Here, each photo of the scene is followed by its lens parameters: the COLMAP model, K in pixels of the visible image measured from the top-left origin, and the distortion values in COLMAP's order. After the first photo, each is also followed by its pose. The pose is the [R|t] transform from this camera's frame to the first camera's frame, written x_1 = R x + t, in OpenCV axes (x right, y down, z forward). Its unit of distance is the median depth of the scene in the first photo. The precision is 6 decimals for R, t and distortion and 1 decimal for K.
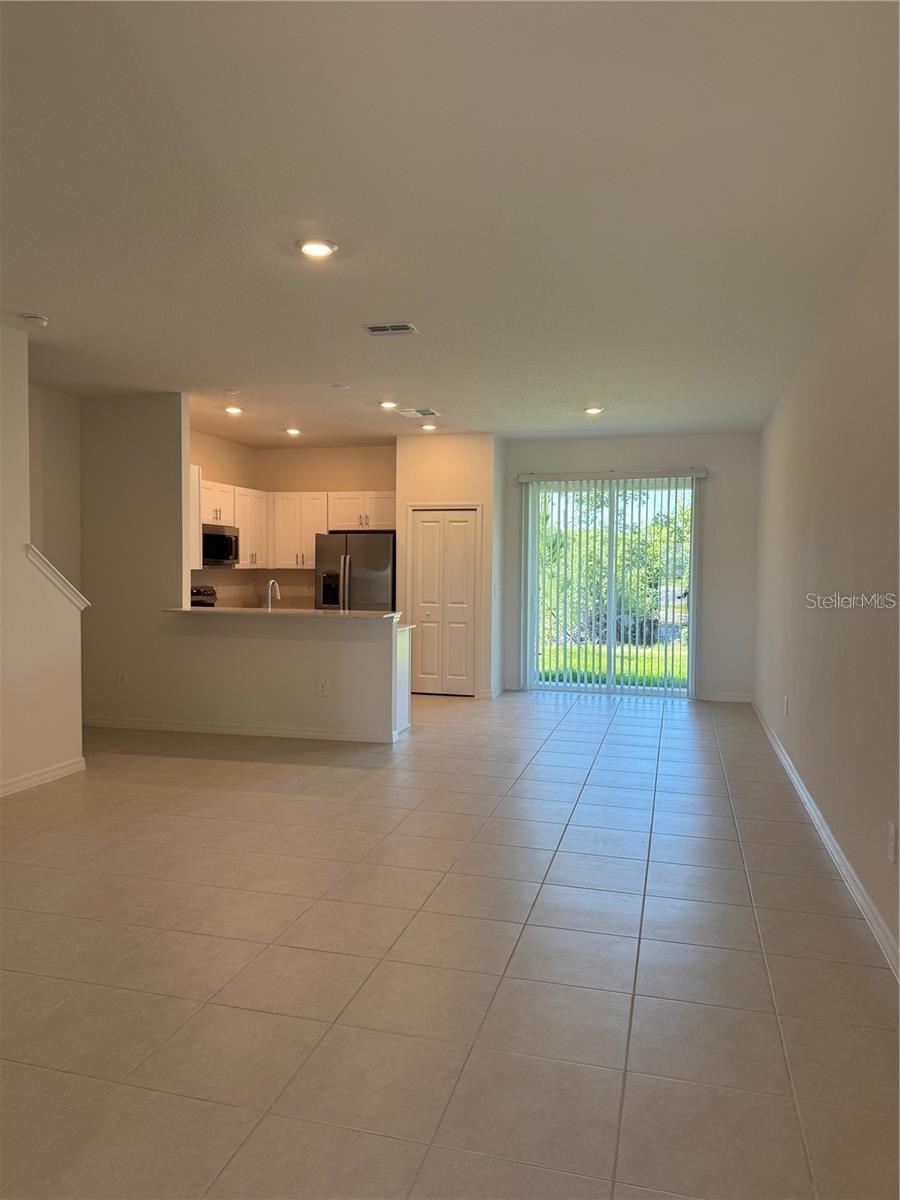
lens RADIAL K [[837.7, 0, 450.0], [0, 837.7, 600.0], [0, 0, 1]] dist [0.098750, -0.001845]
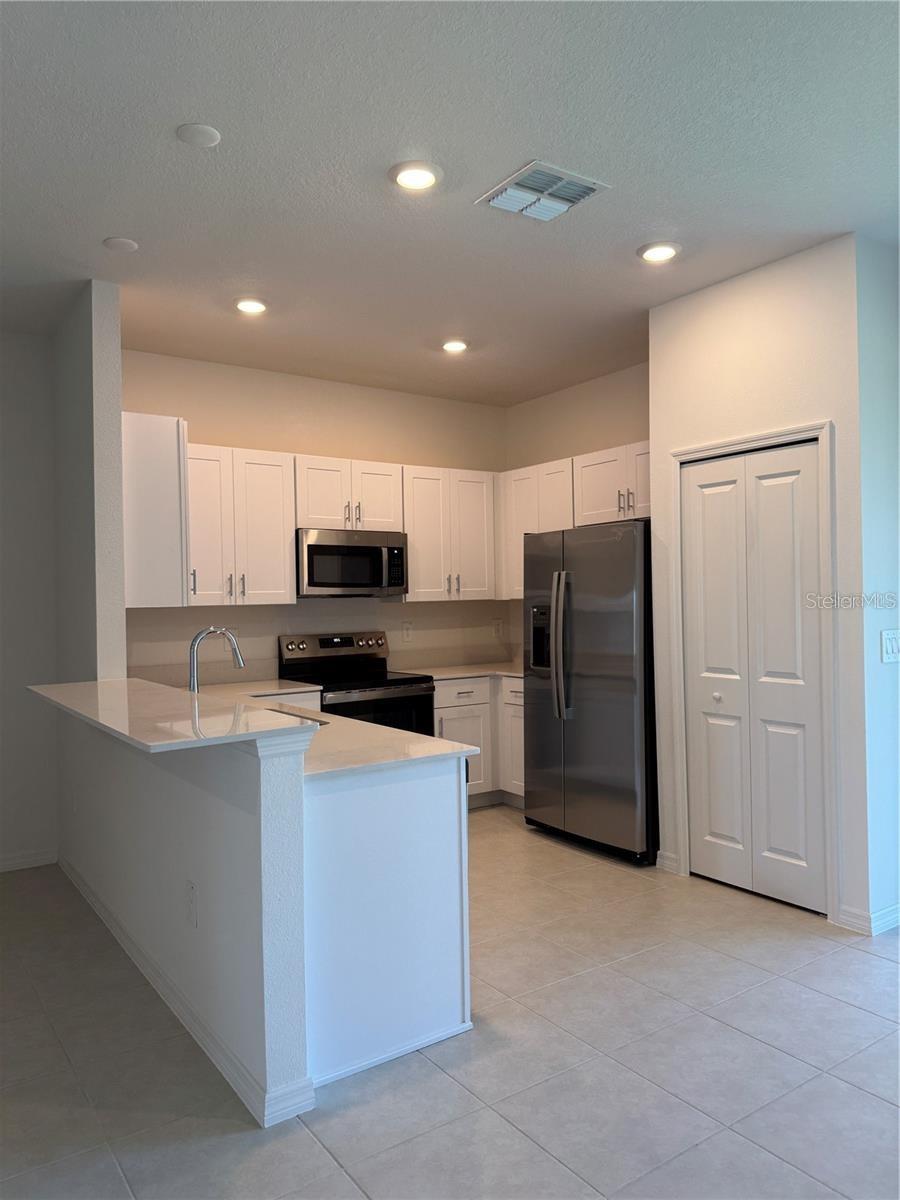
lens RADIAL K [[837.7, 0, 450.0], [0, 837.7, 600.0], [0, 0, 1]] dist [0.098750, -0.001845]
pose [[0.761197, -0.022117, -0.648144, 0.153307], [0.000641, 0.999443, -0.033352, -0.018906], [0.648521, 0.024972, 0.760787, 0.571100]]
